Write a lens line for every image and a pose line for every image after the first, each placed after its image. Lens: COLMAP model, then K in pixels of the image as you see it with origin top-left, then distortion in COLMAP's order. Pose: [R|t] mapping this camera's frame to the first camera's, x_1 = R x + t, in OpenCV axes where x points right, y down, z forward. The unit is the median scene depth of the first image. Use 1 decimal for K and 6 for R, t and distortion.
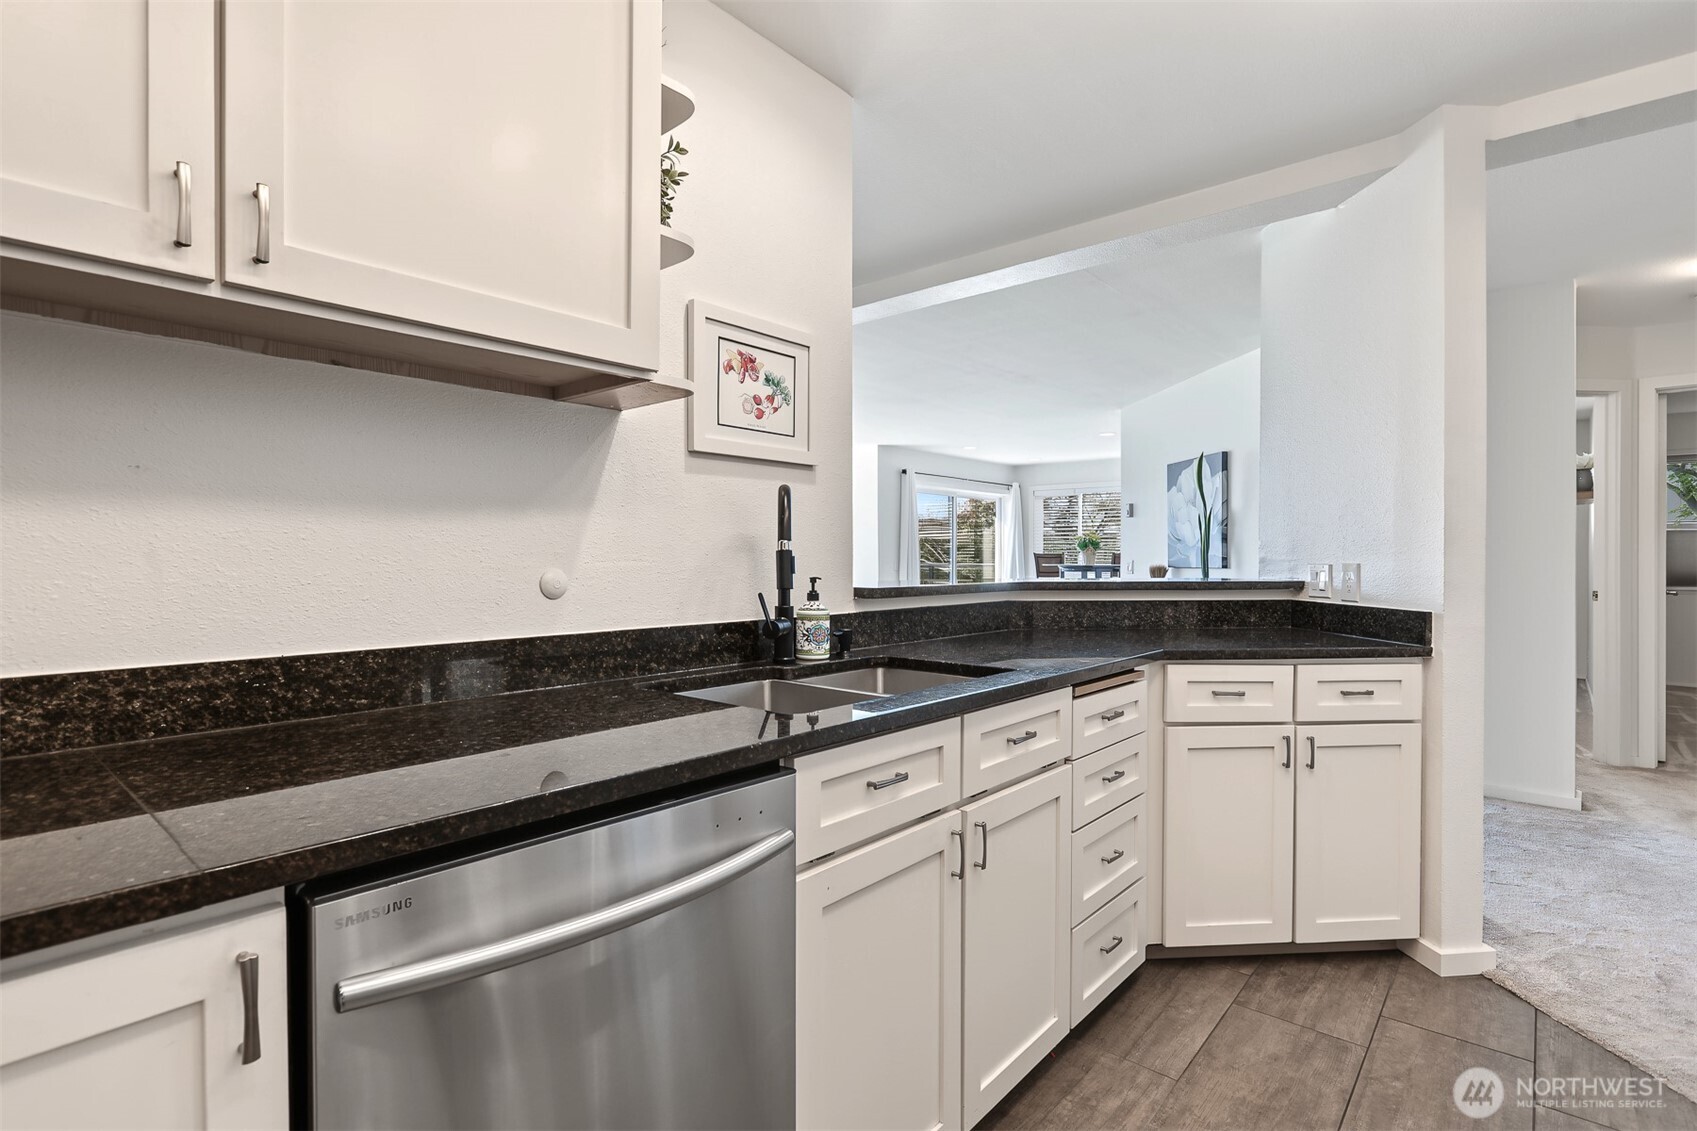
lens RADIAL K [[829.4, 0, 850.6], [0, 829.4, 567.7], [0, 0, 1]] dist [-0.011634, 0.004347]
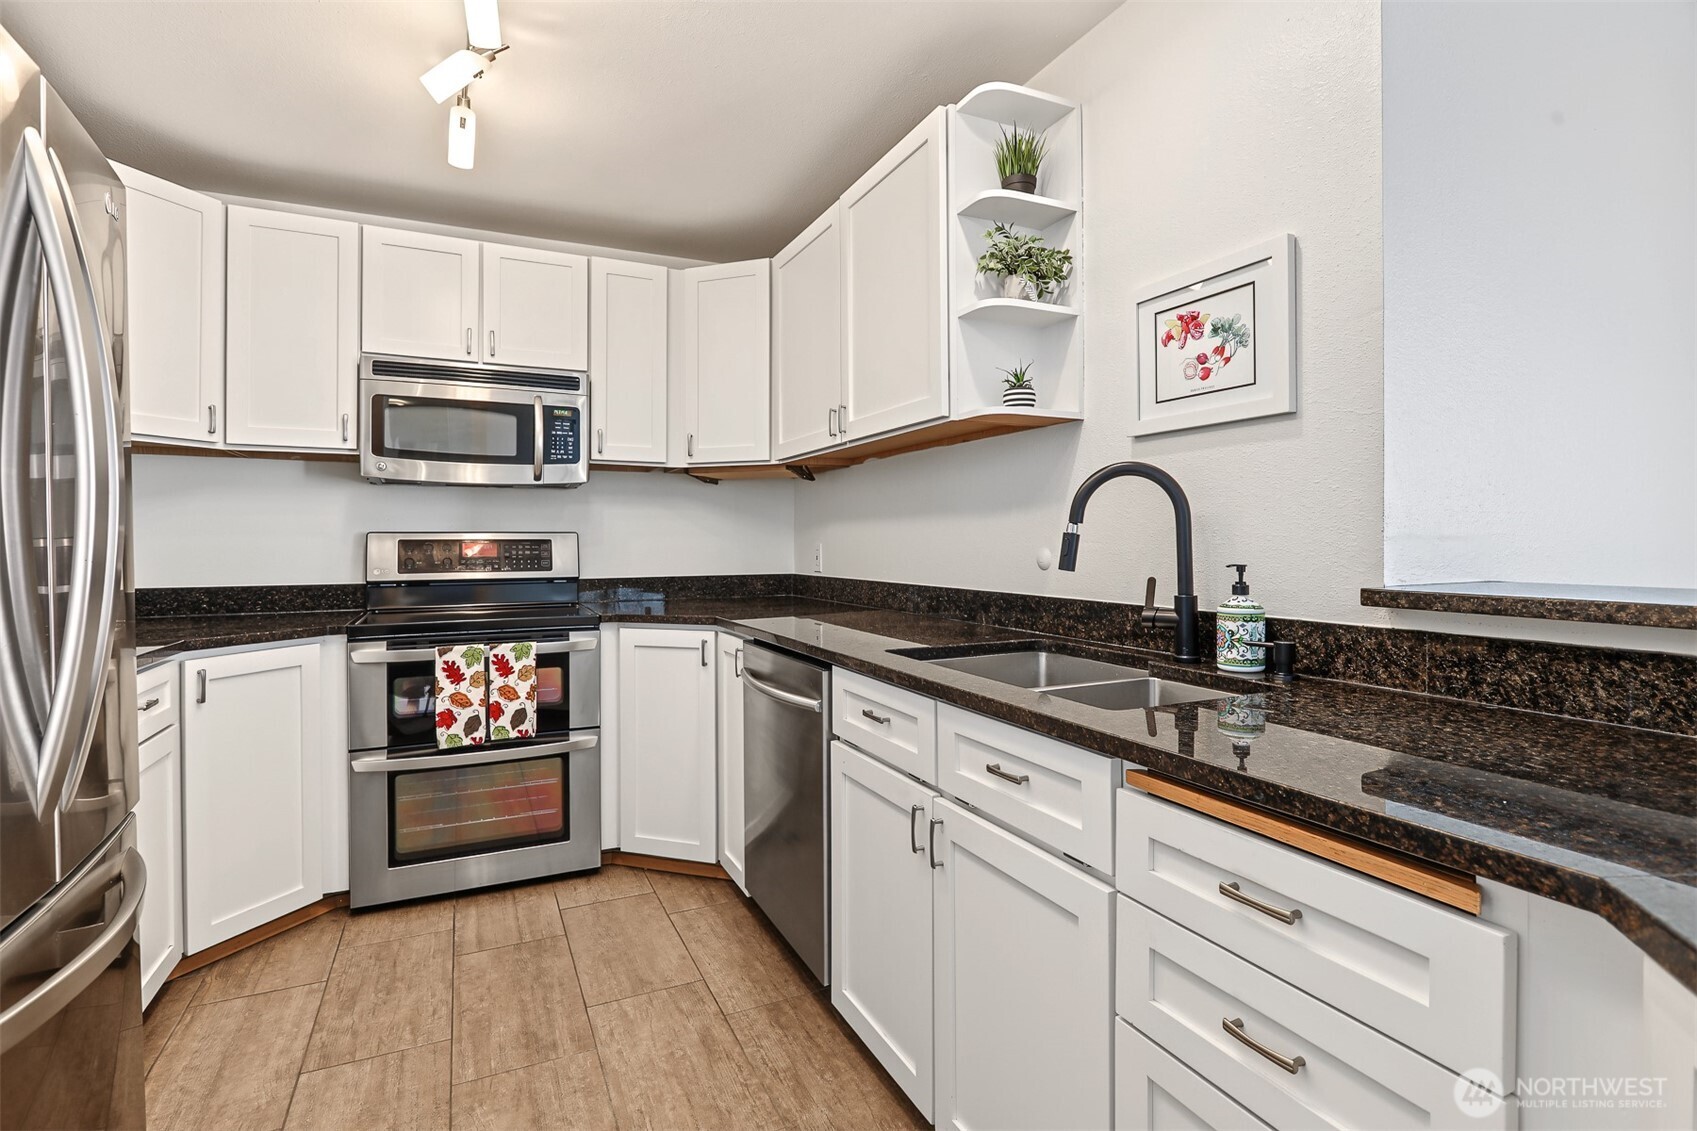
lens RADIAL K [[829.4, 0, 852.6], [0, 829.4, 548.2], [0, 0, 1]] dist [-0.011634, 0.004347]
pose [[-0.413547, 0.005201, -0.910468, 0.831224], [-0.011527, 0.999874, 0.010948, -0.008287], [0.910410, 0.015023, -0.413435, 1.024761]]
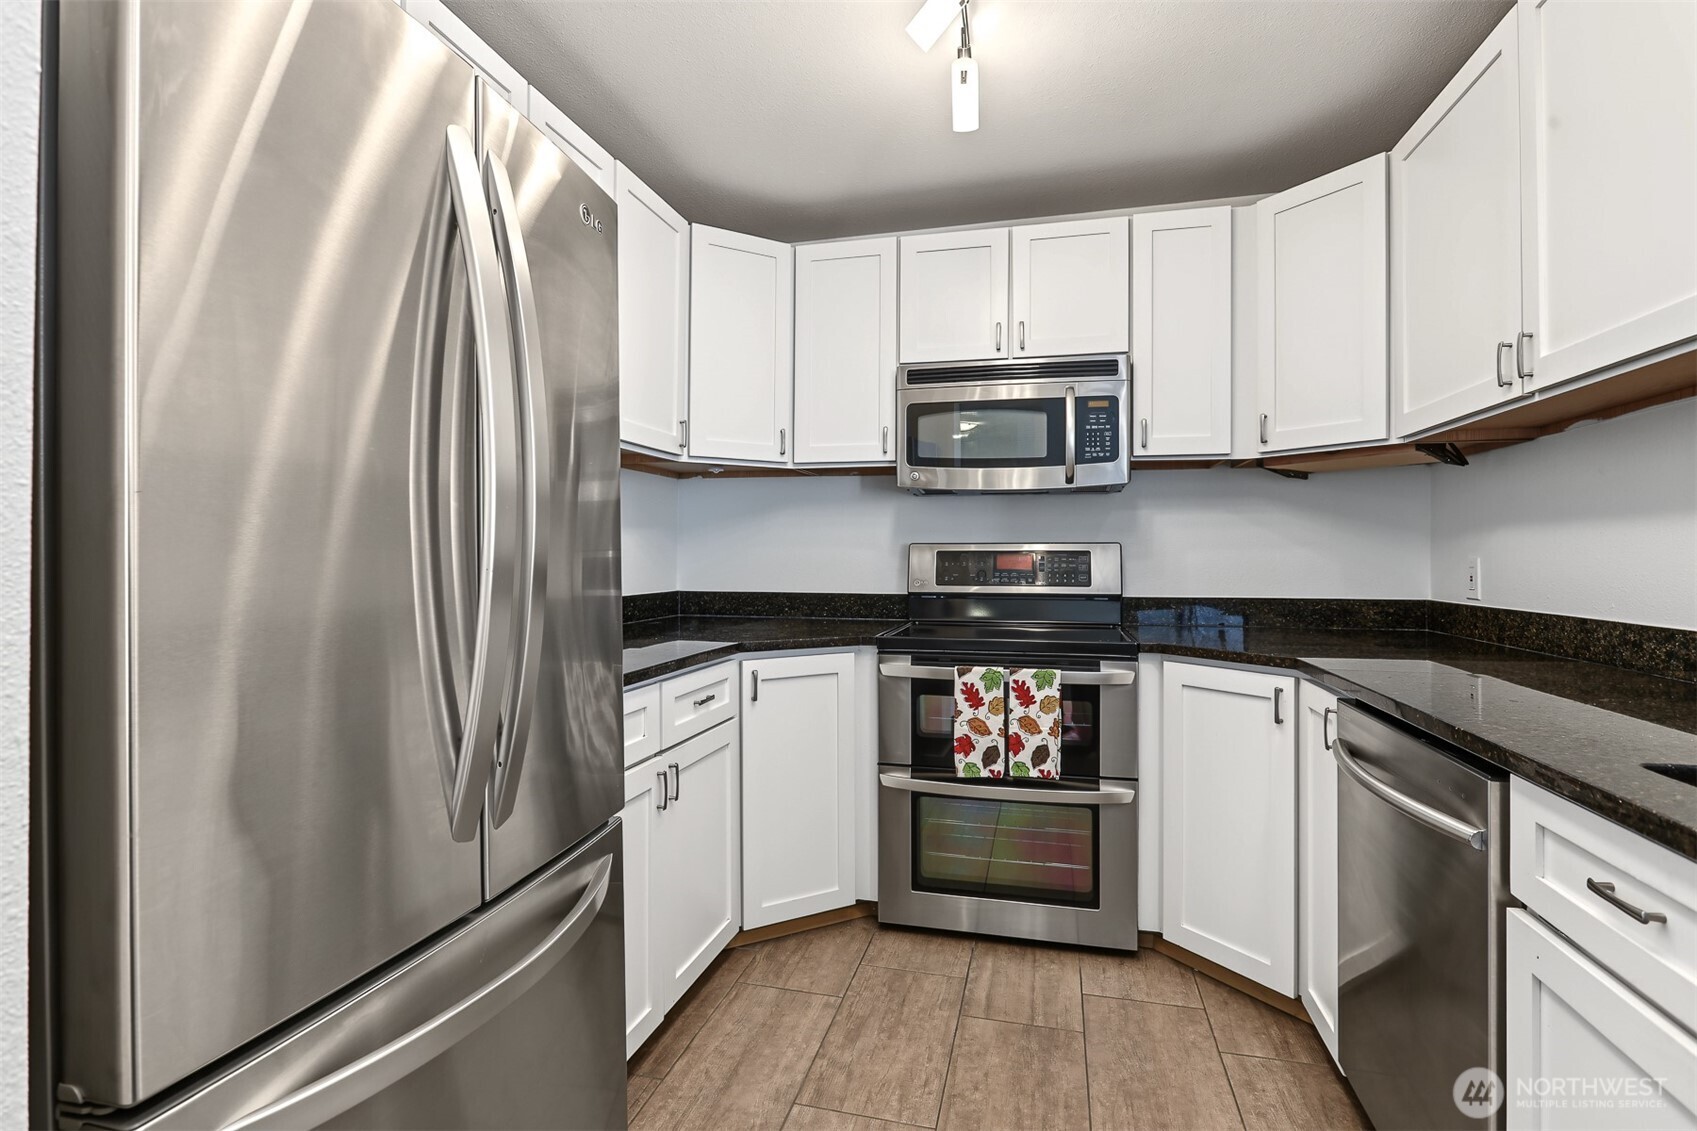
lens RADIAL K [[829.4, 0, 825.2], [0, 829.4, 549.2], [0, 0, 1]] dist [-0.011634, 0.004347]
pose [[-0.904878, -0.007833, -0.425599, 0.596388], [-0.011001, 0.999927, 0.004986, -0.005885], [0.425529, 0.009194, -0.904898, 0.900943]]
